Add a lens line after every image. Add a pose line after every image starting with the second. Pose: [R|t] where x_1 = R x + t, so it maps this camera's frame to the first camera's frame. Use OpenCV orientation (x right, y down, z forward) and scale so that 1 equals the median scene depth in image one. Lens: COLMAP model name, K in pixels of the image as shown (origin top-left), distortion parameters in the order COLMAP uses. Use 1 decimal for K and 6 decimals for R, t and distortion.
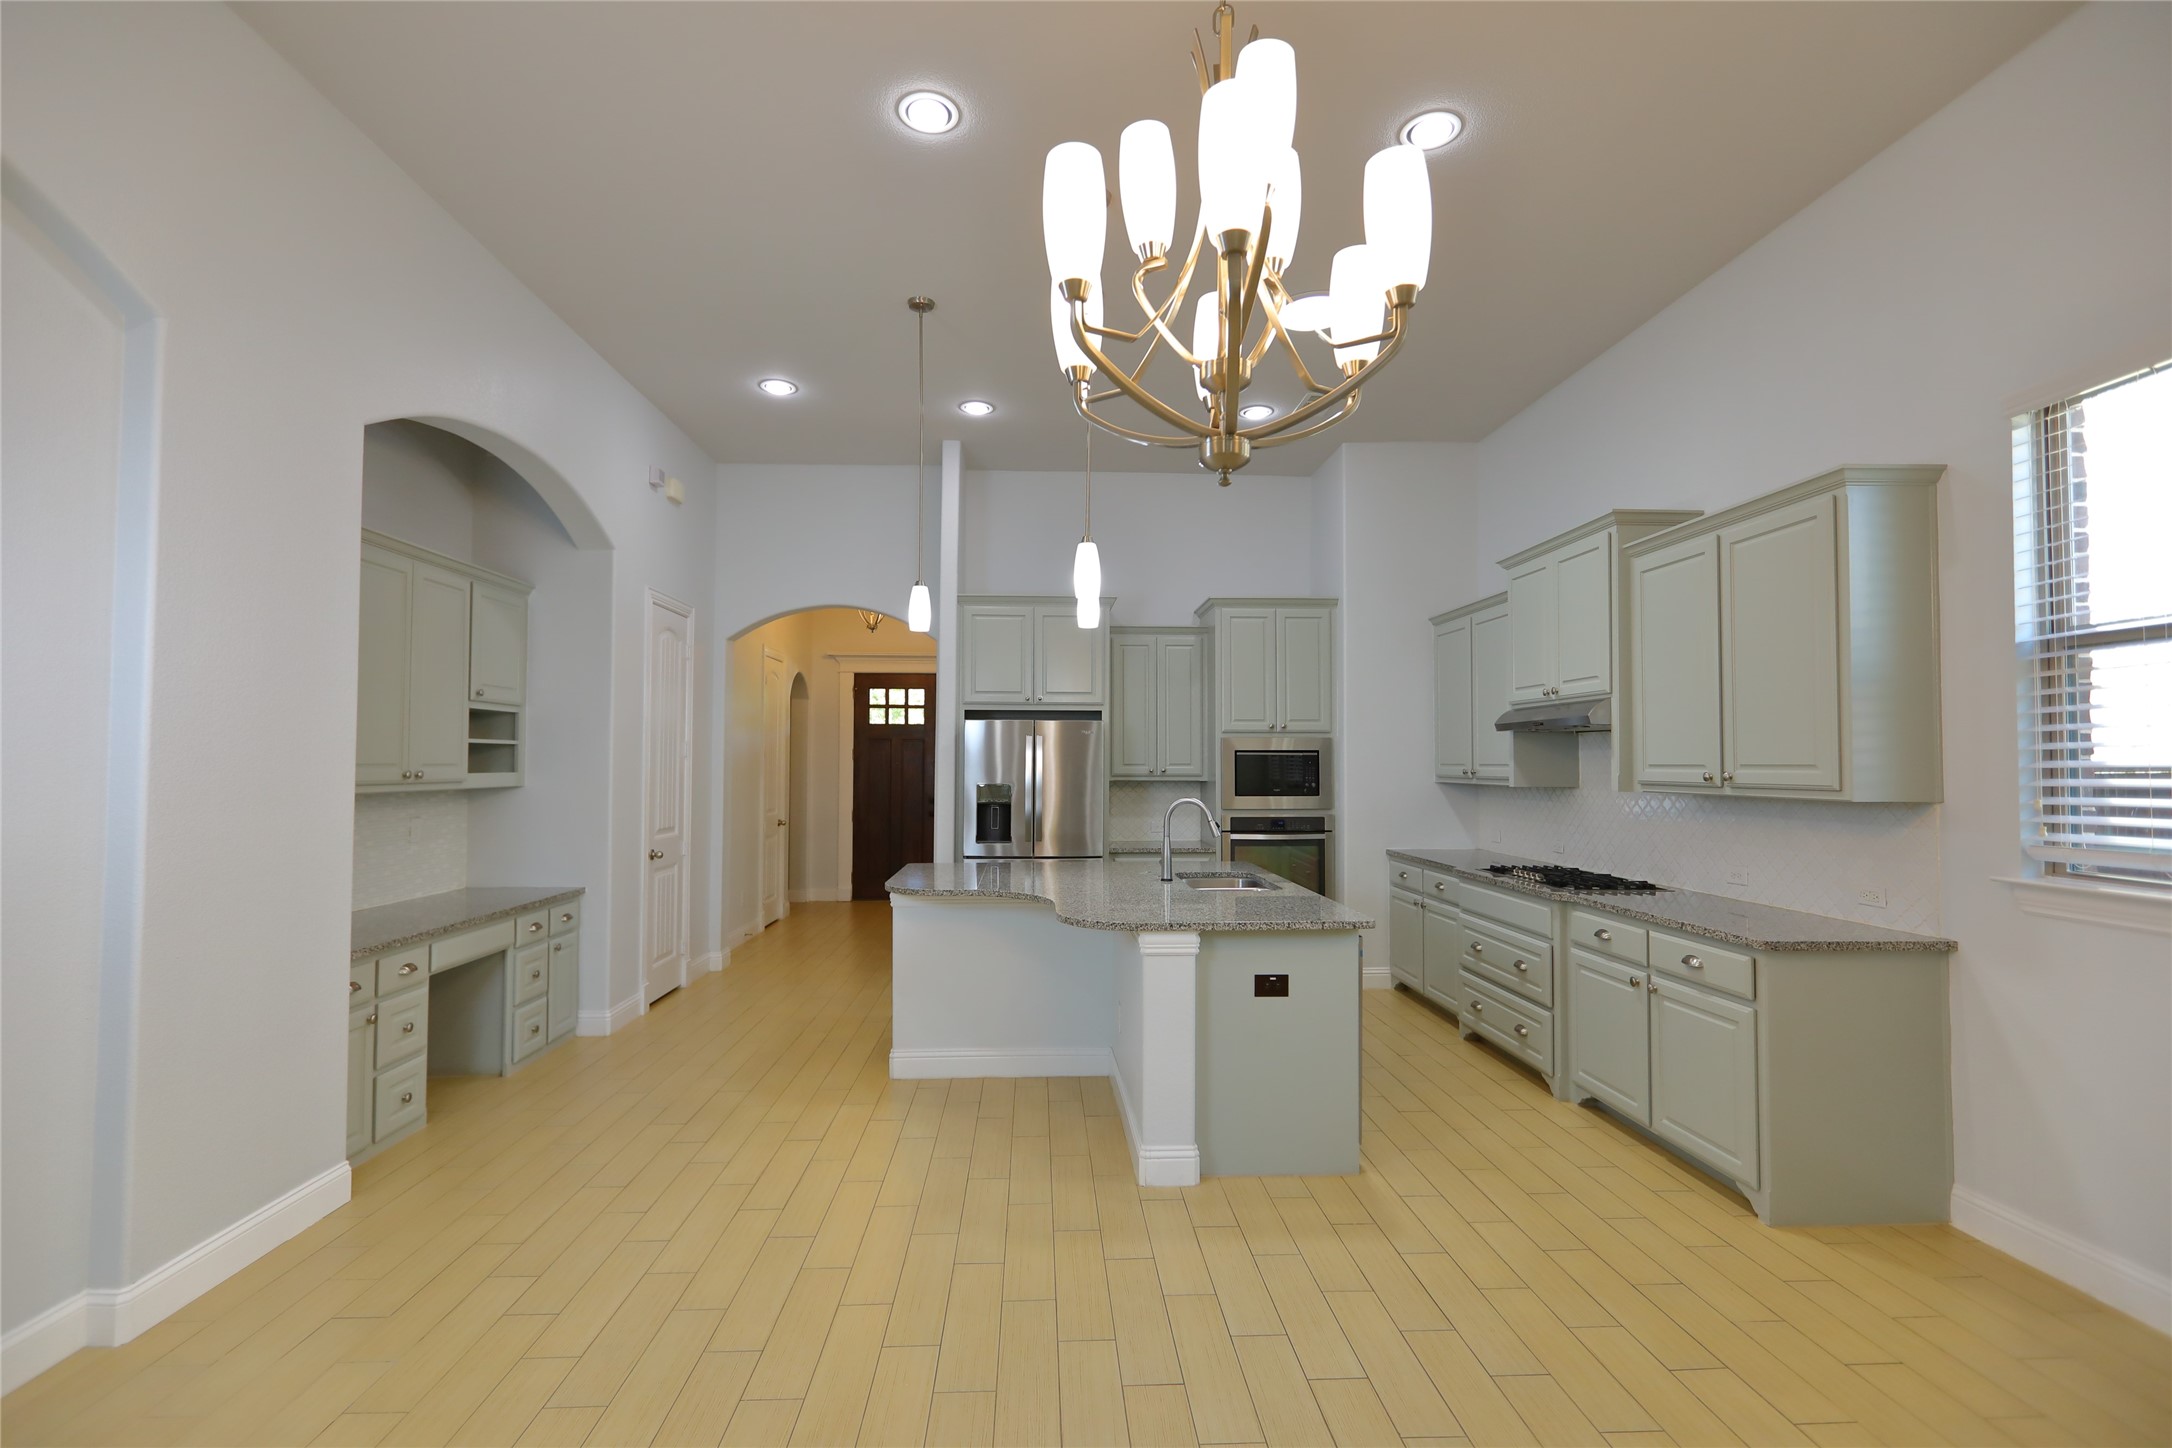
lens RADIAL K [[970.9, 0, 1078.4], [0, 970.9, 728.8], [0, 0, 1]] dist [-0.000346, 0.000197]
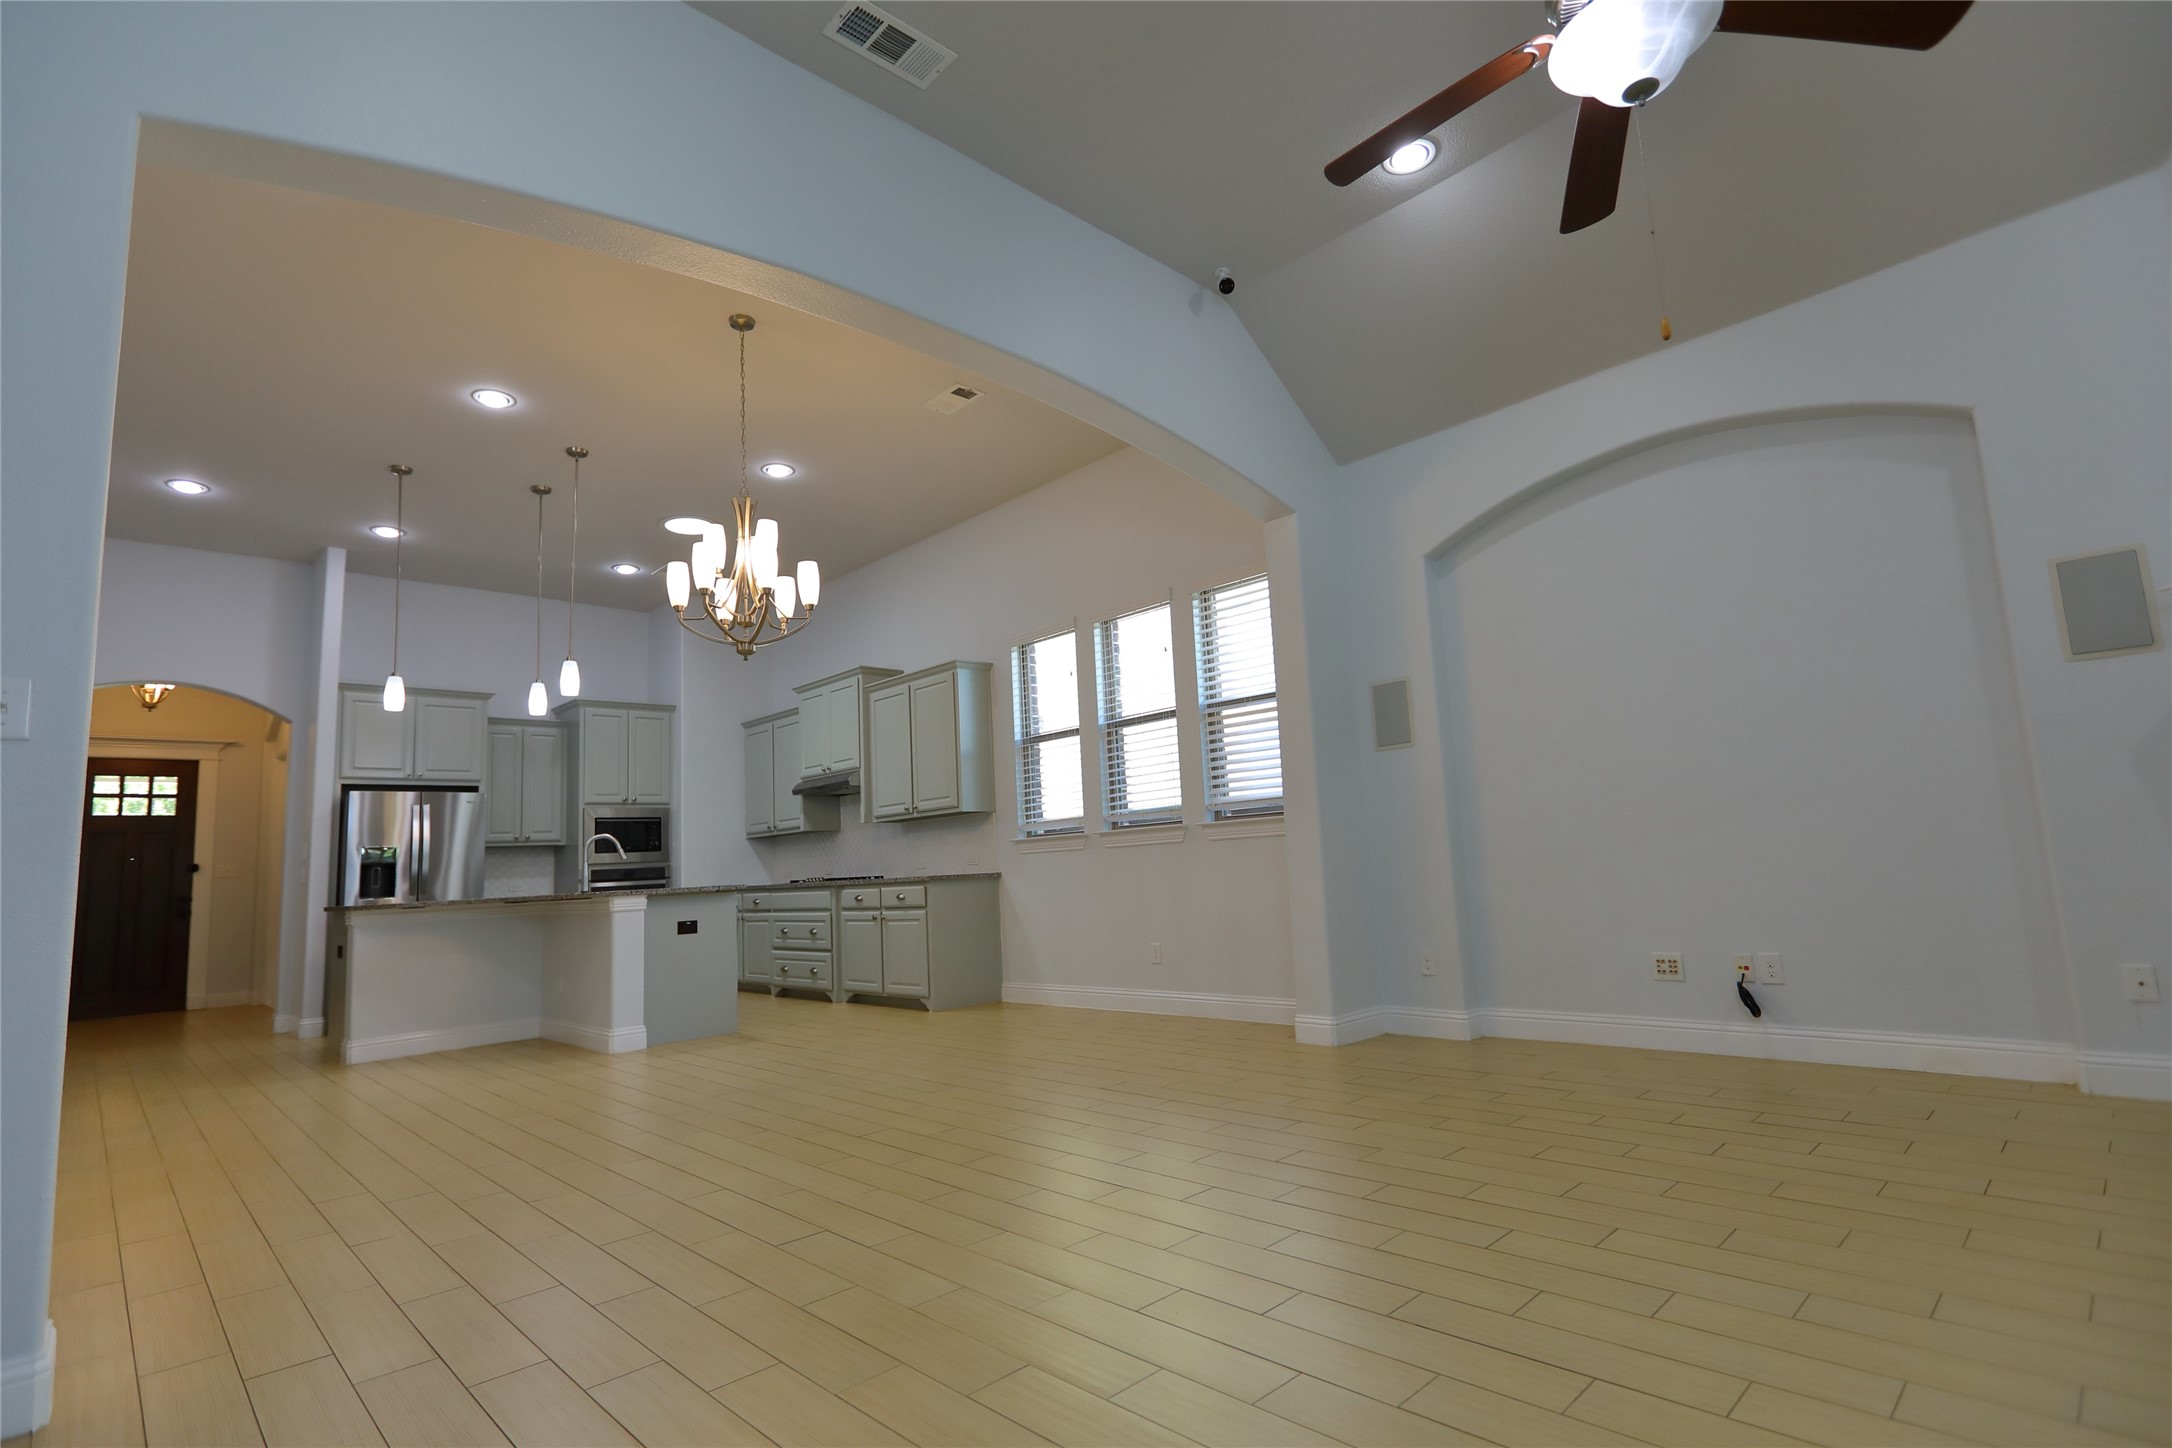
lens RADIAL K [[1004.1, 0, 1086.0], [0, 1004.1, 724.0], [0, 0, 1]] dist [-0.001986, -0.000561]
pose [[0.737832, 0.049359, 0.673177, -0.378592], [0.034887, 0.993201, -0.111061, 0.100624], [-0.674082, 0.105429, 0.731094, -0.616553]]
